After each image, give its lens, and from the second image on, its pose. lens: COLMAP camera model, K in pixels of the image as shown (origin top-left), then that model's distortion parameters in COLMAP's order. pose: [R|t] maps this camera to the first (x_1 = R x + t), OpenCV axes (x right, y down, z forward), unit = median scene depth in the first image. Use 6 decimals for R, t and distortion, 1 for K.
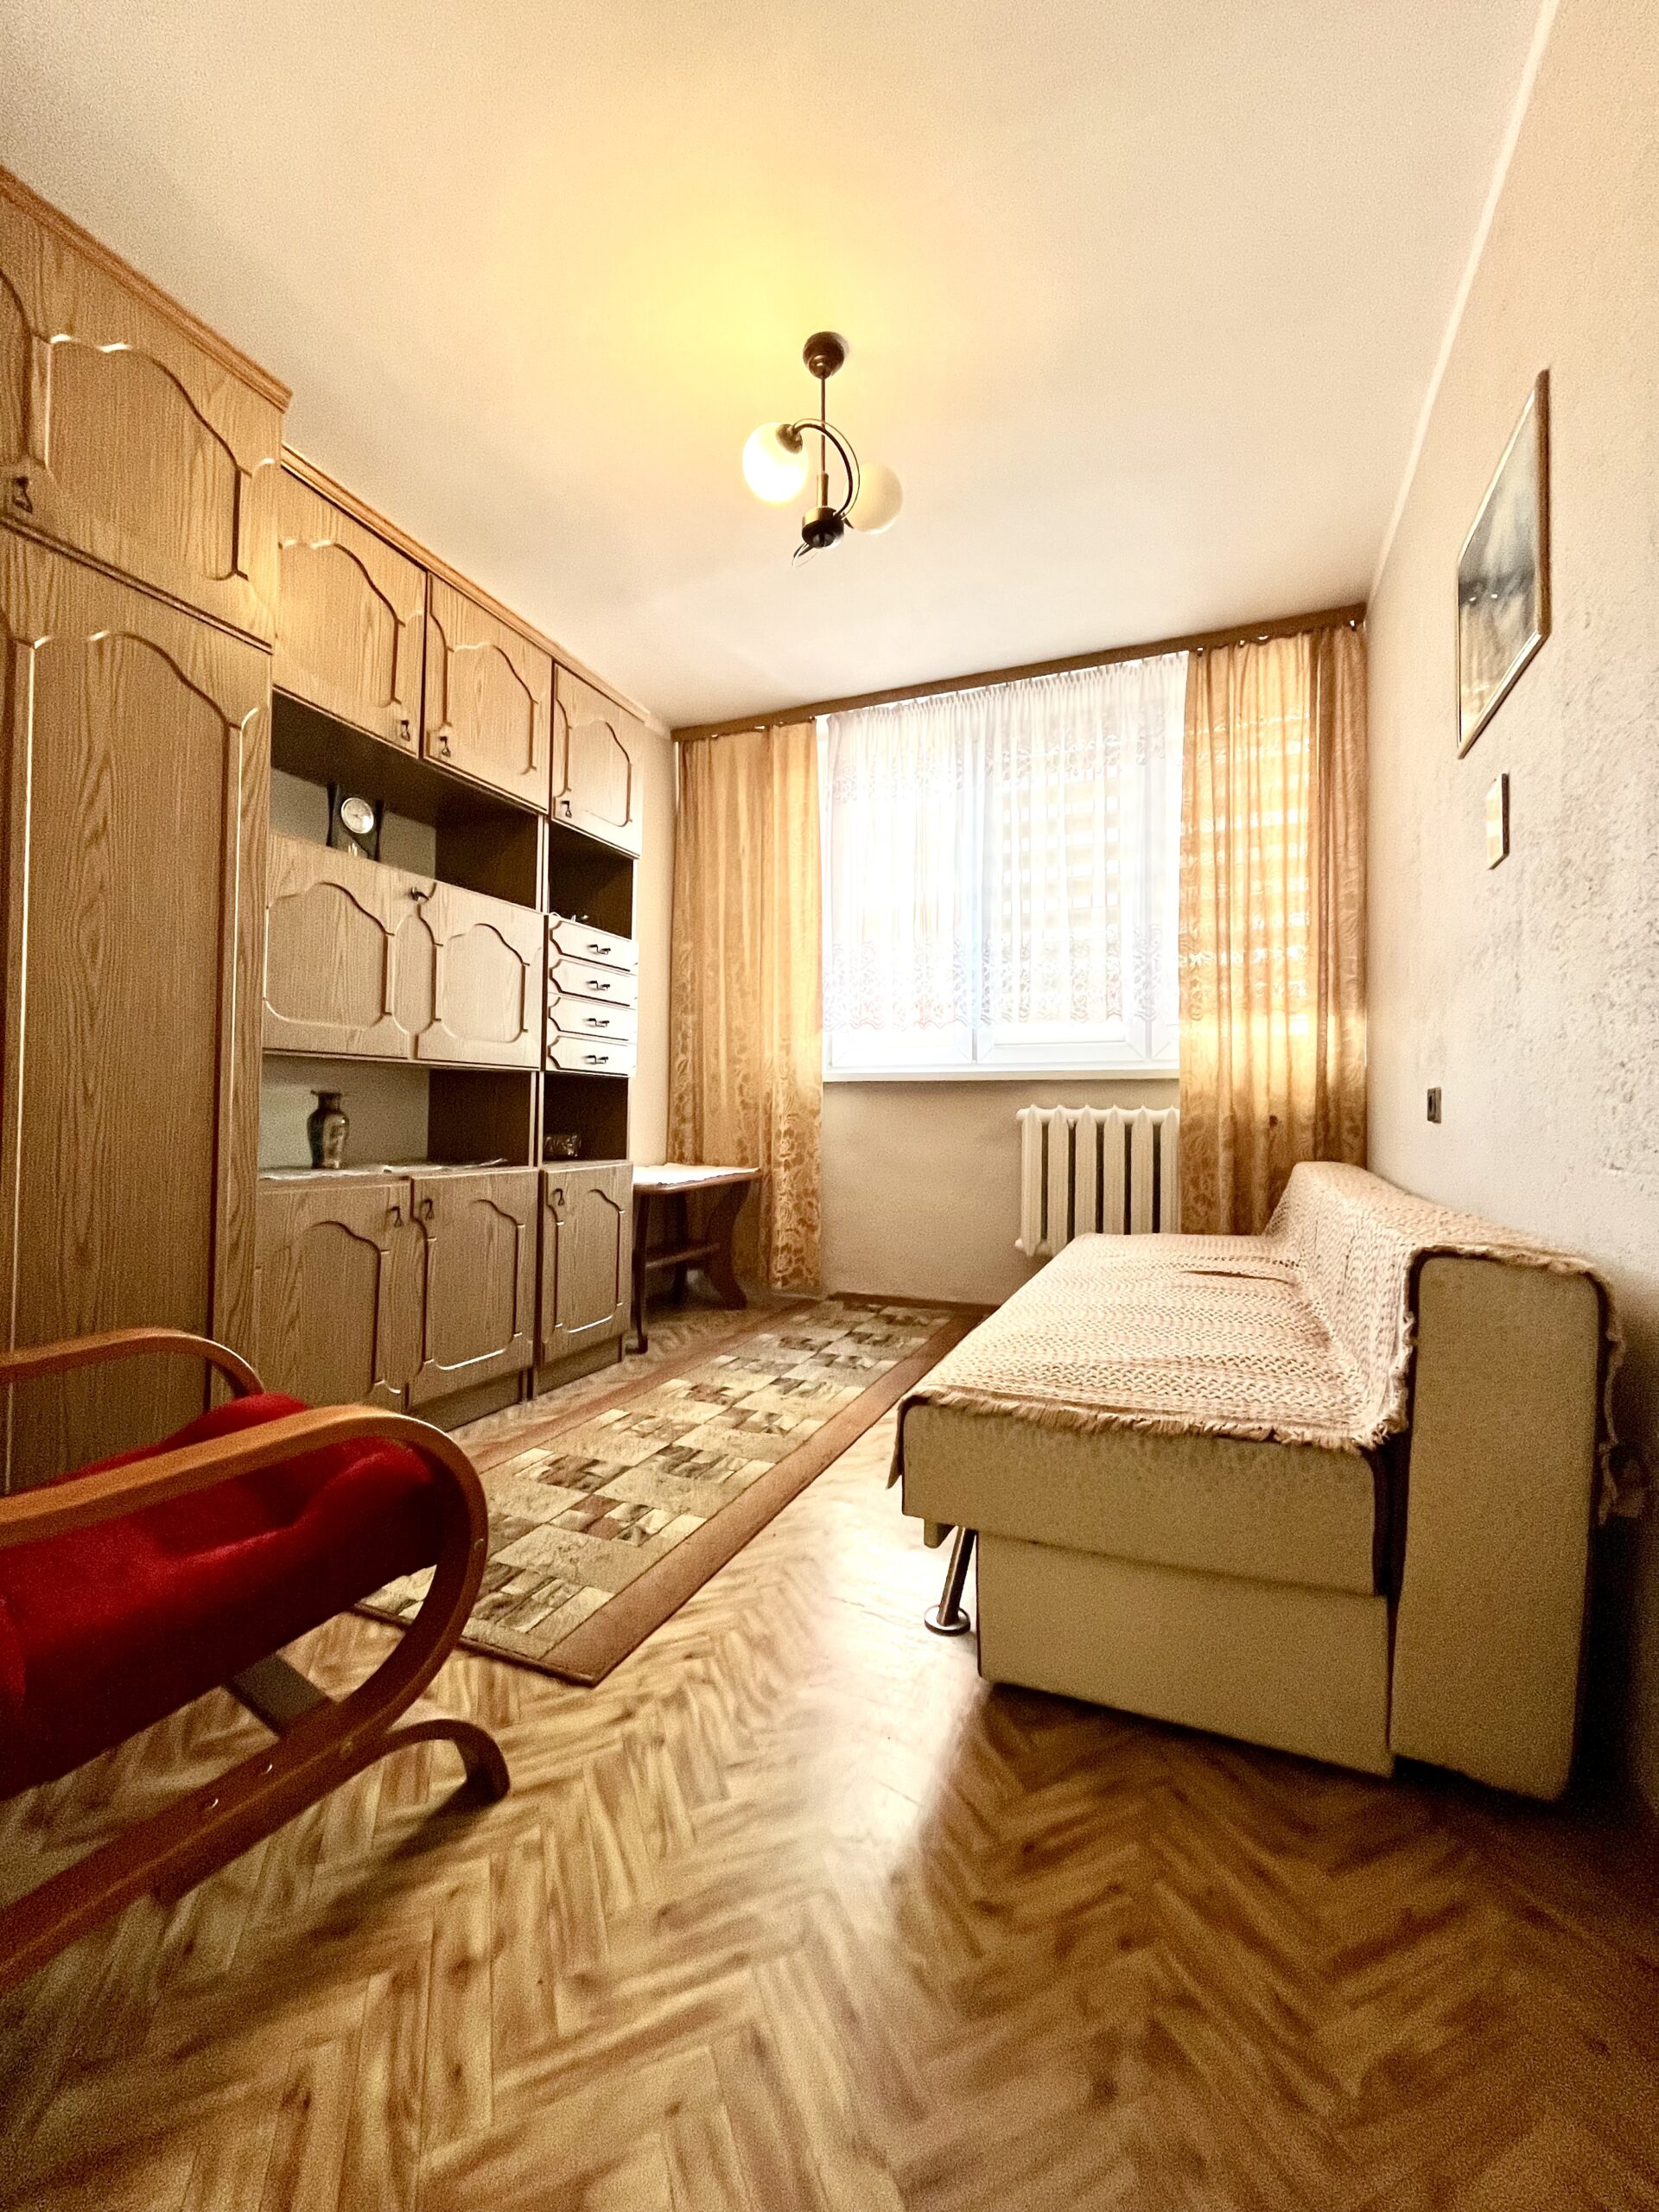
lens RADIAL K [[893.3, 0, 823.0], [0, 893.3, 1107.1], [0, 0, 1]] dist [-0.000851, -0.000009]
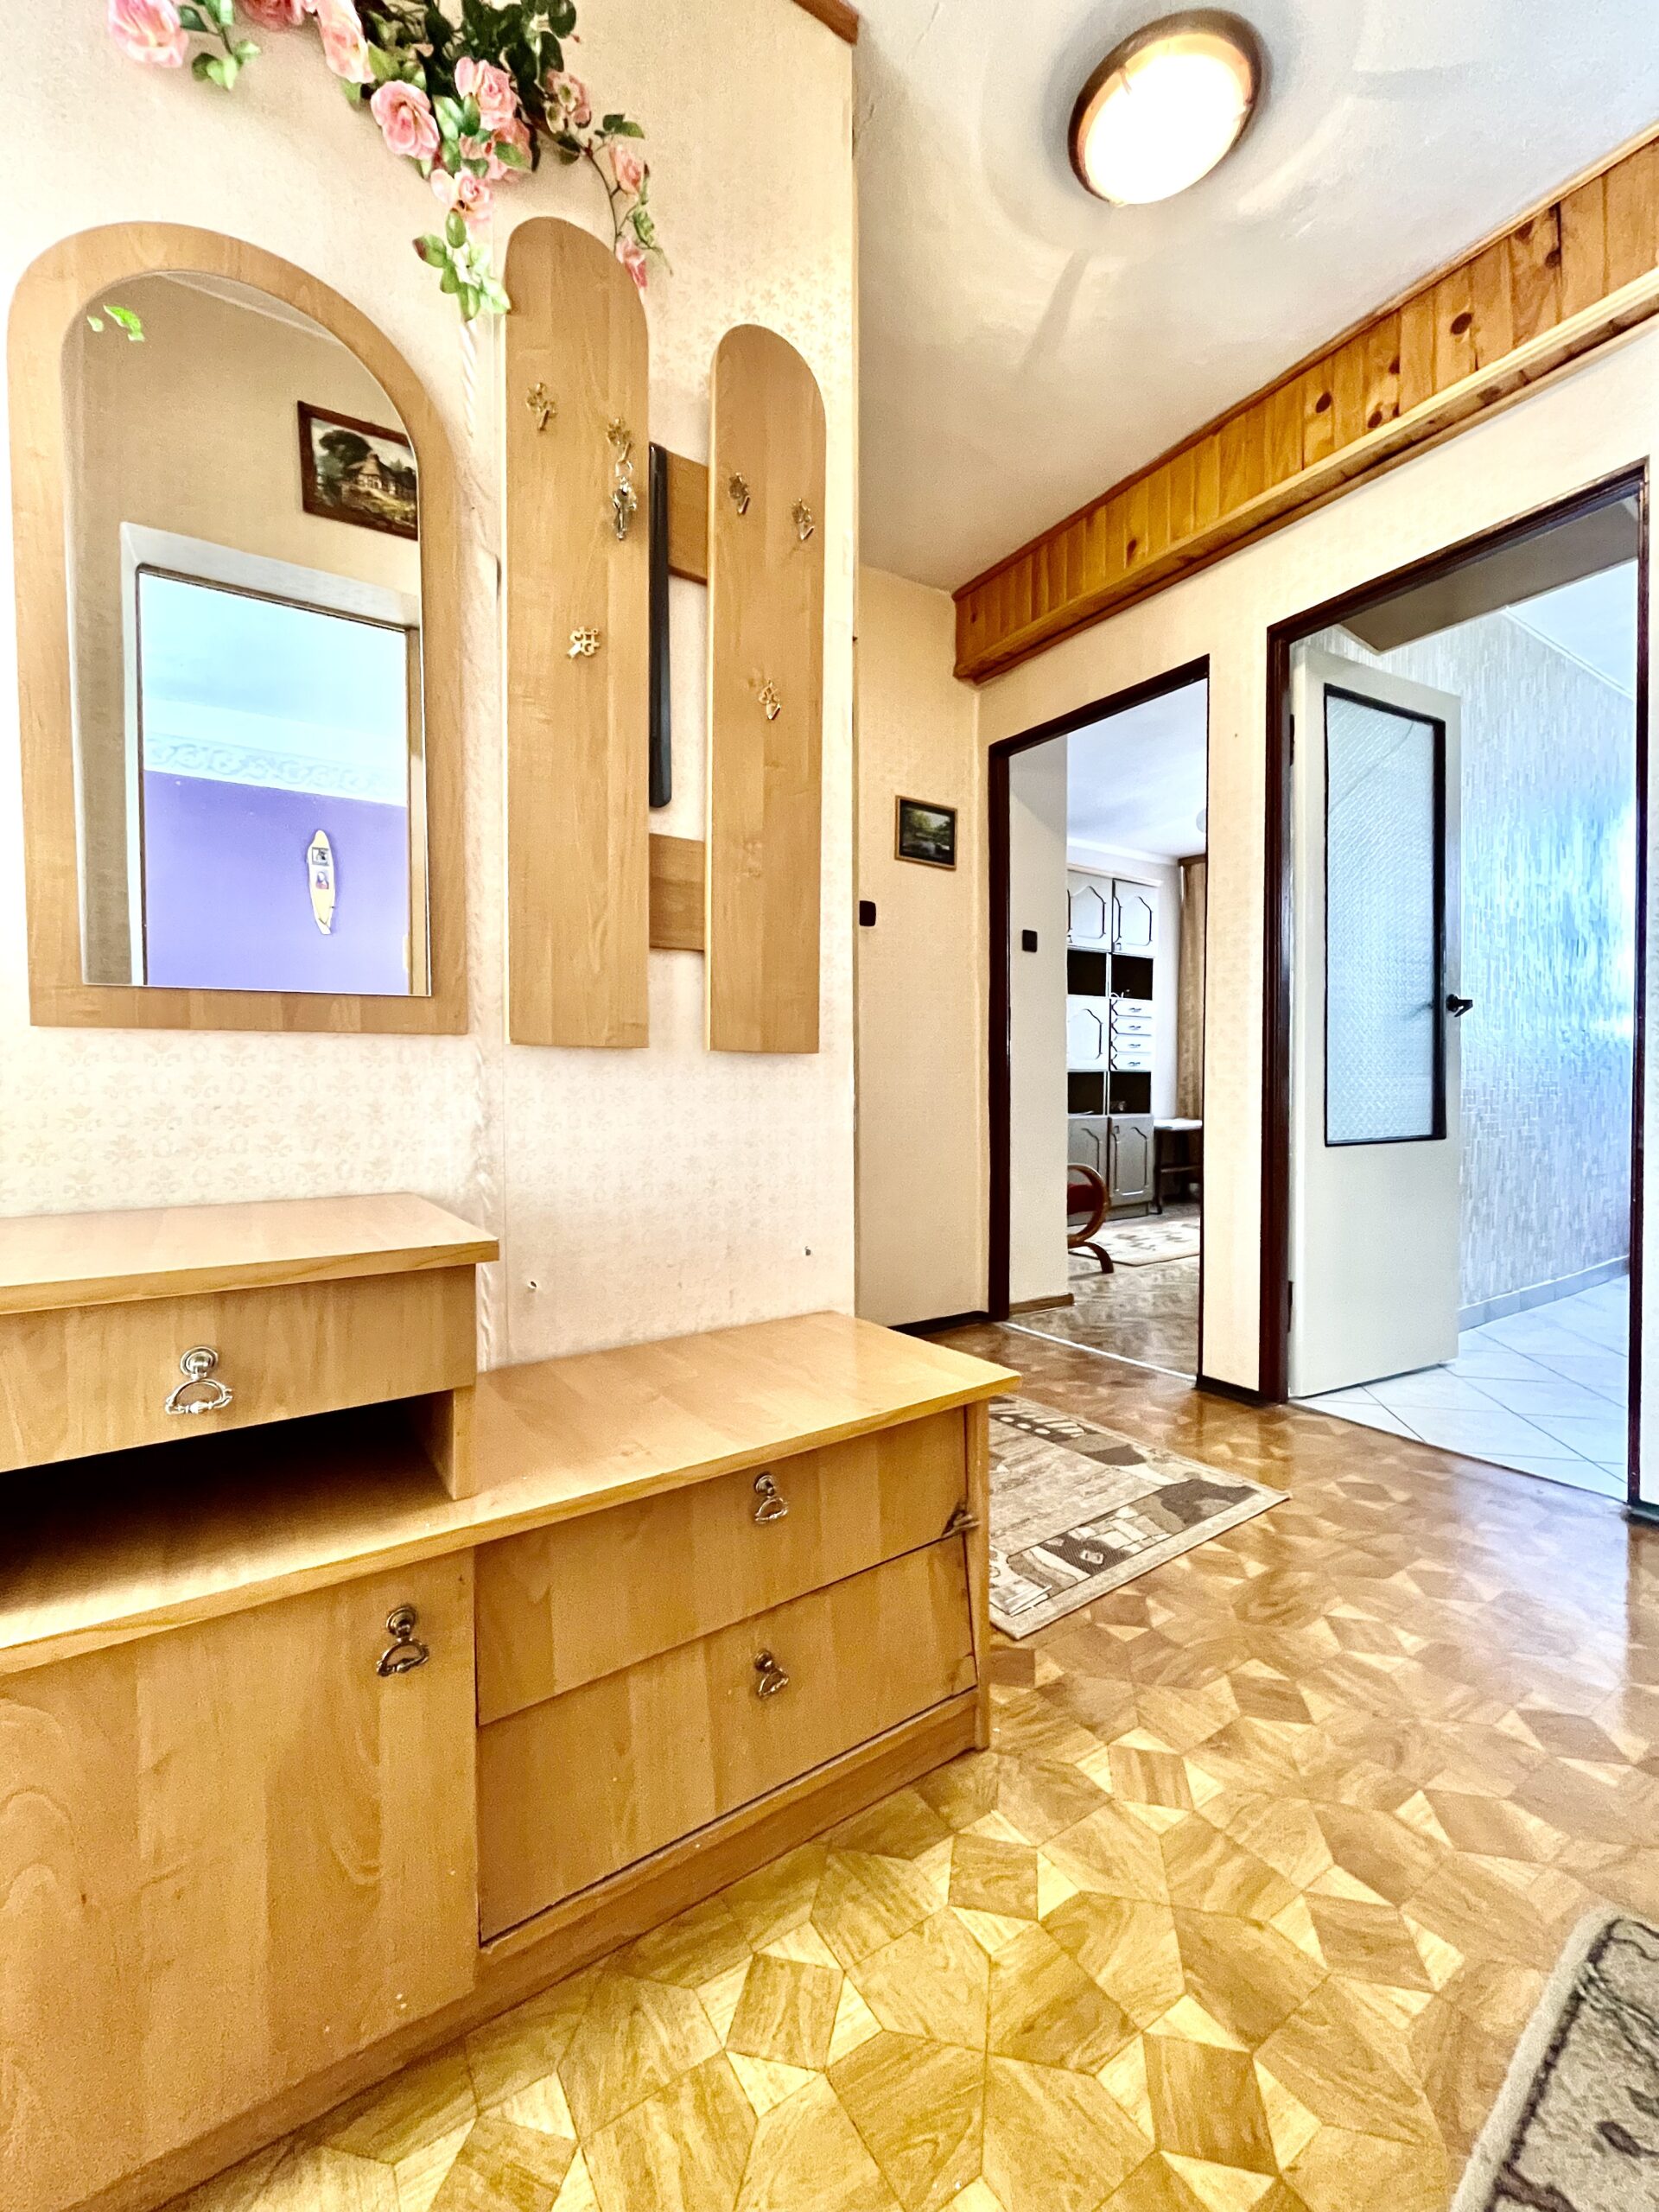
lens RADIAL K [[893.3, 0, 818.5], [0, 893.3, 1107.3], [0, 0, 1]] dist [-0.000851, -0.000009]
pose [[0.836561, 0.002388, -0.547869, 0.266995], [0.014676, 0.999534, 0.026765, -0.019747], [0.547677, -0.030431, 0.836136, -1.131757]]
